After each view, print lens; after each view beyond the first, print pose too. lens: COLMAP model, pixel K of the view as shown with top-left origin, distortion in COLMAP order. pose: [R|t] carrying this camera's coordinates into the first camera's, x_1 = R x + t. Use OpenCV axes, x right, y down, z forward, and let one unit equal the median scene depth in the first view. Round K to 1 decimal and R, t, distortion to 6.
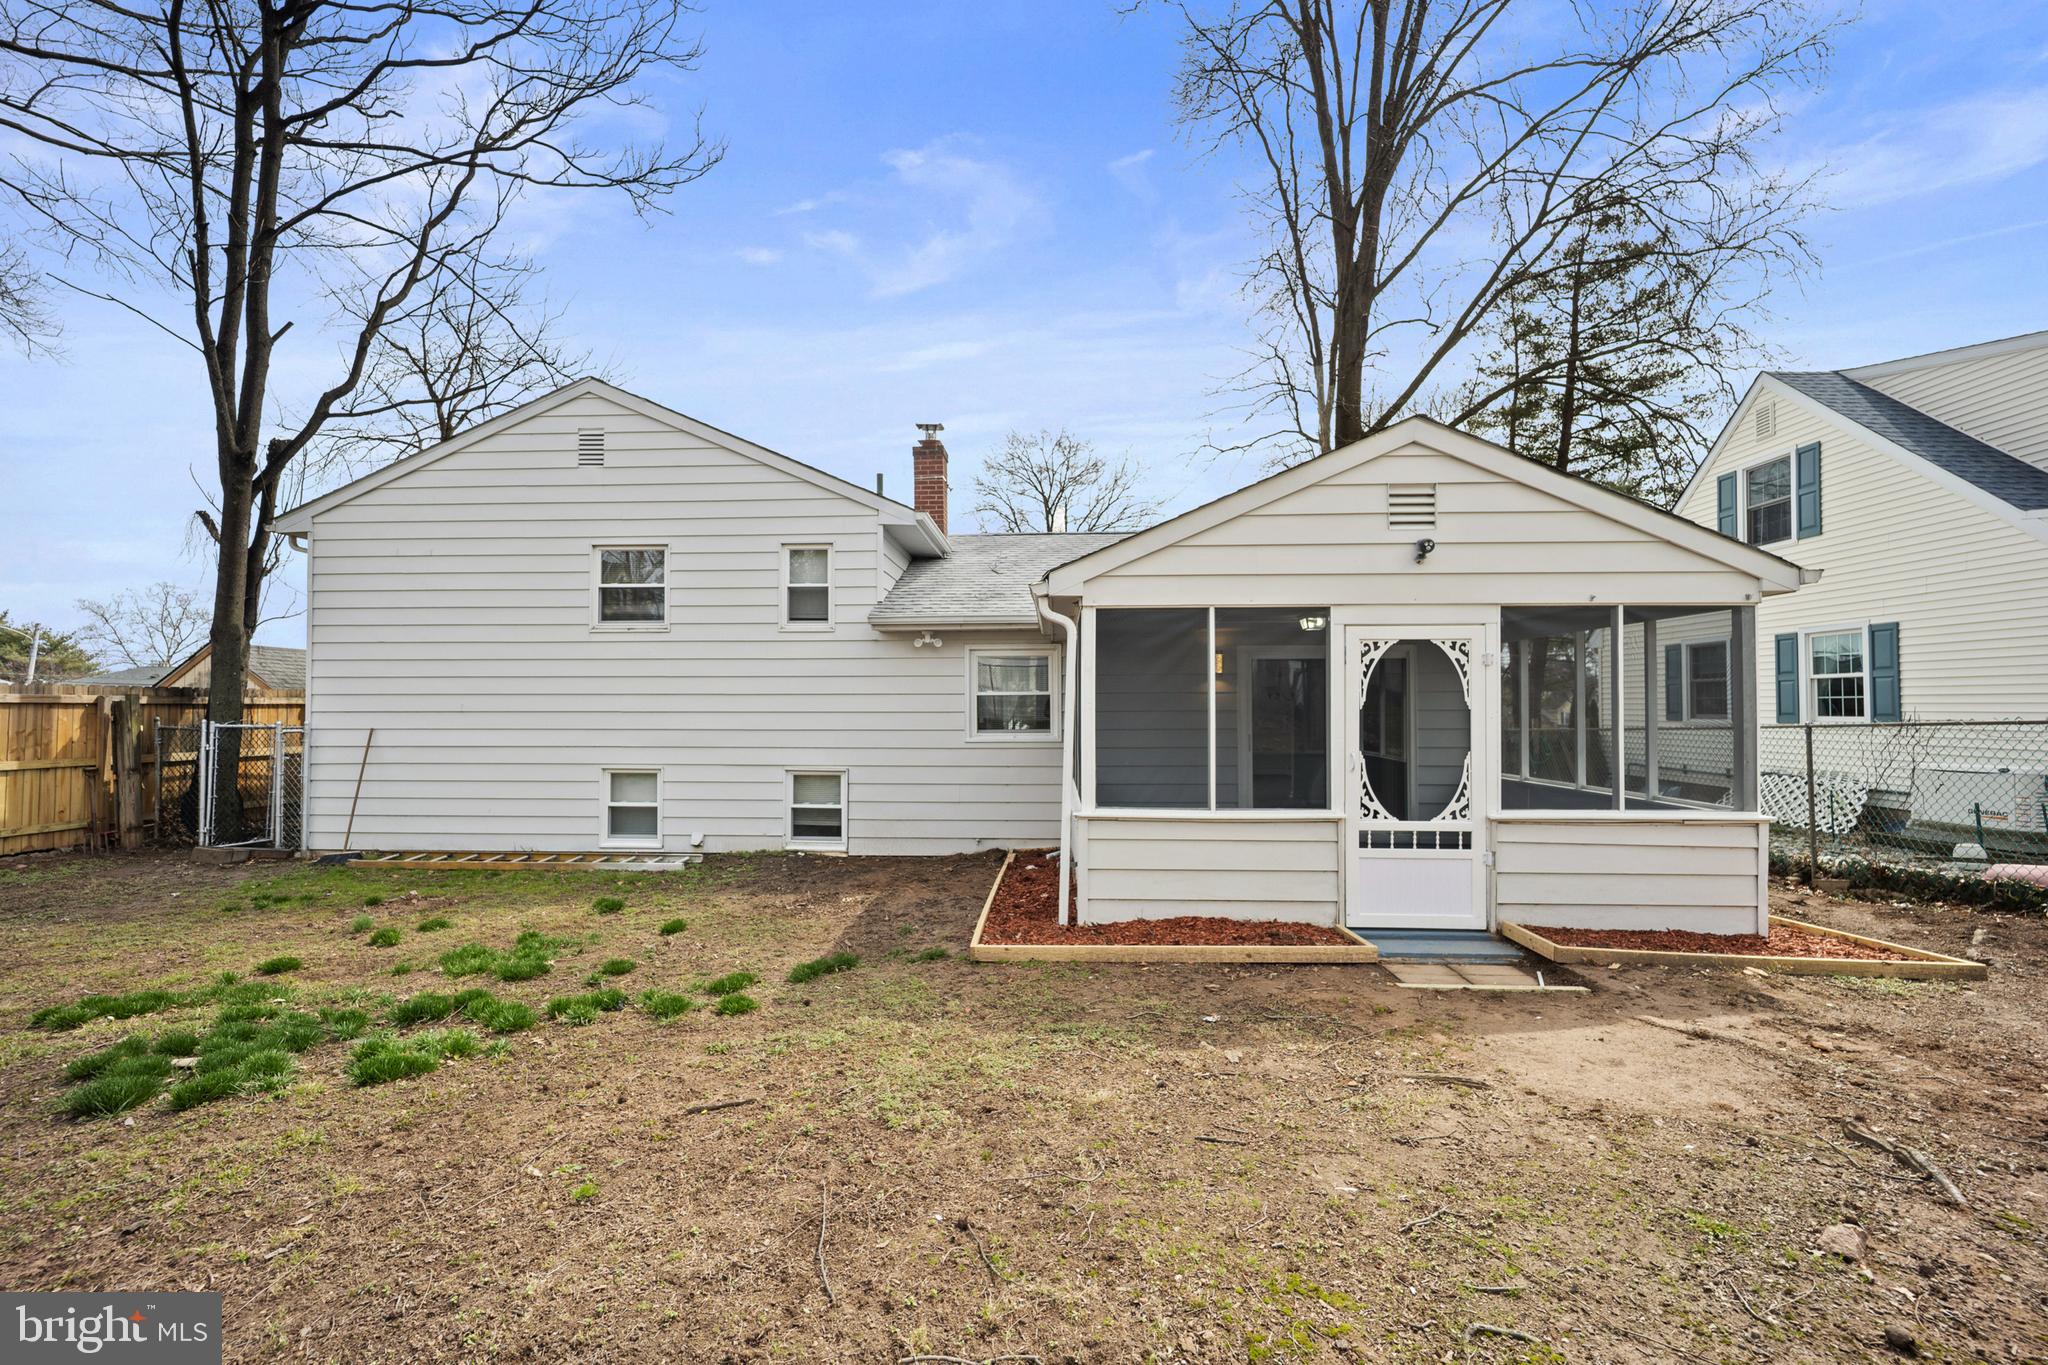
lens RADIAL K [[844.4, 0, 1017.6], [0, 844.4, 685.2], [0, 0, 1]] dist [-0.004788, -0.000481]
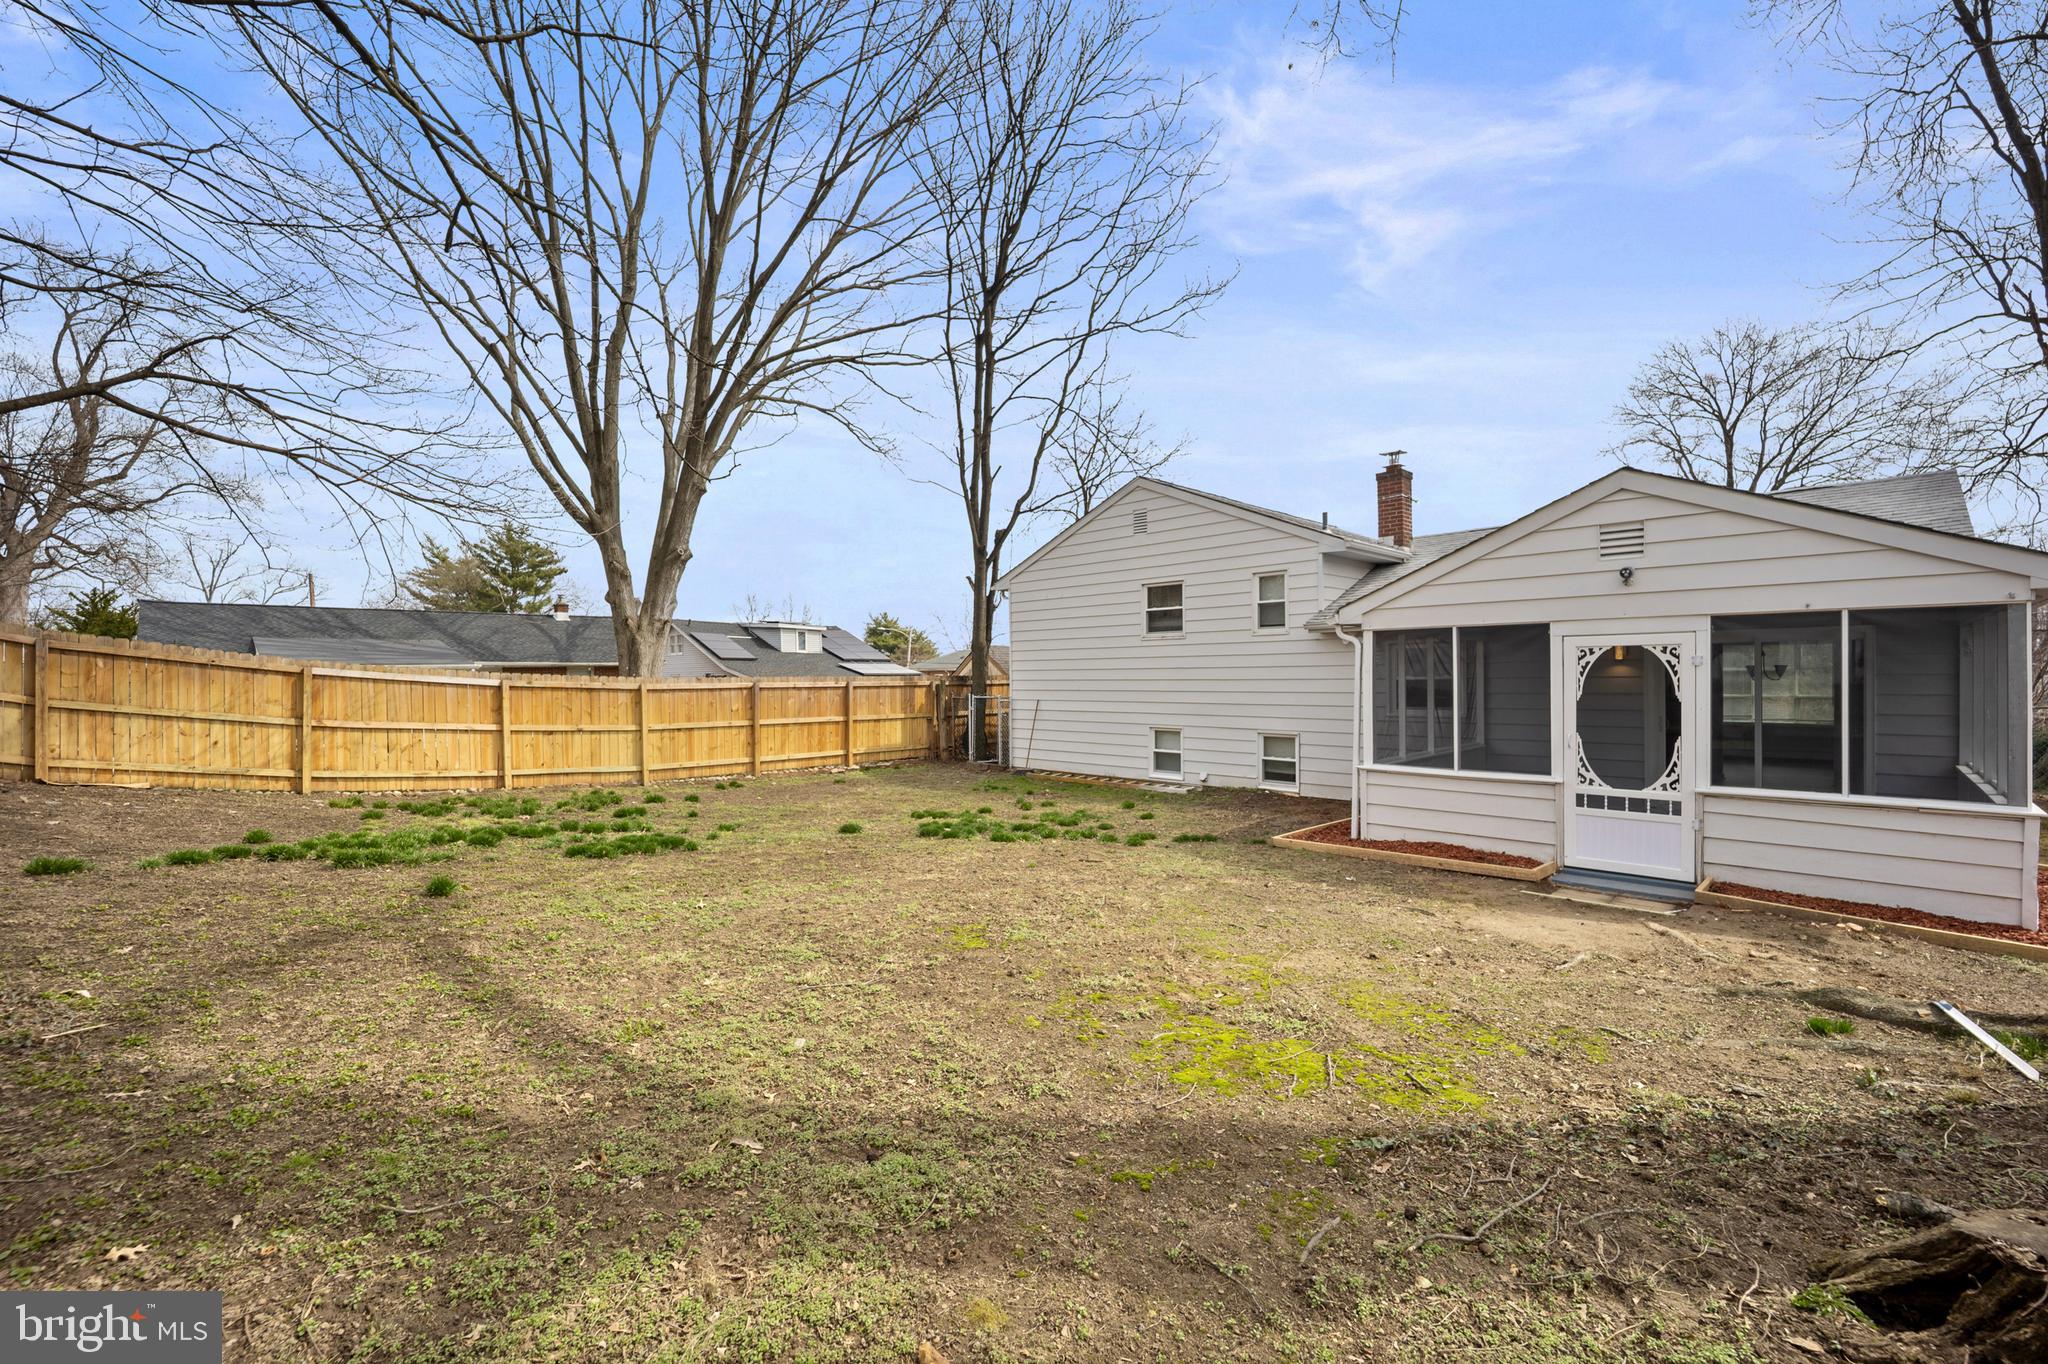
lens RADIAL K [[842.5, 0, 1017.9], [0, 842.5, 666.7], [0, 0, 1]] dist [-0.022226, -0.000069]
pose [[0.739610, -0.013336, -0.672904, 0.386440], [0.027311, 0.999575, 0.010207, -0.036913], [0.672481, -0.025927, 0.739660, -0.323805]]
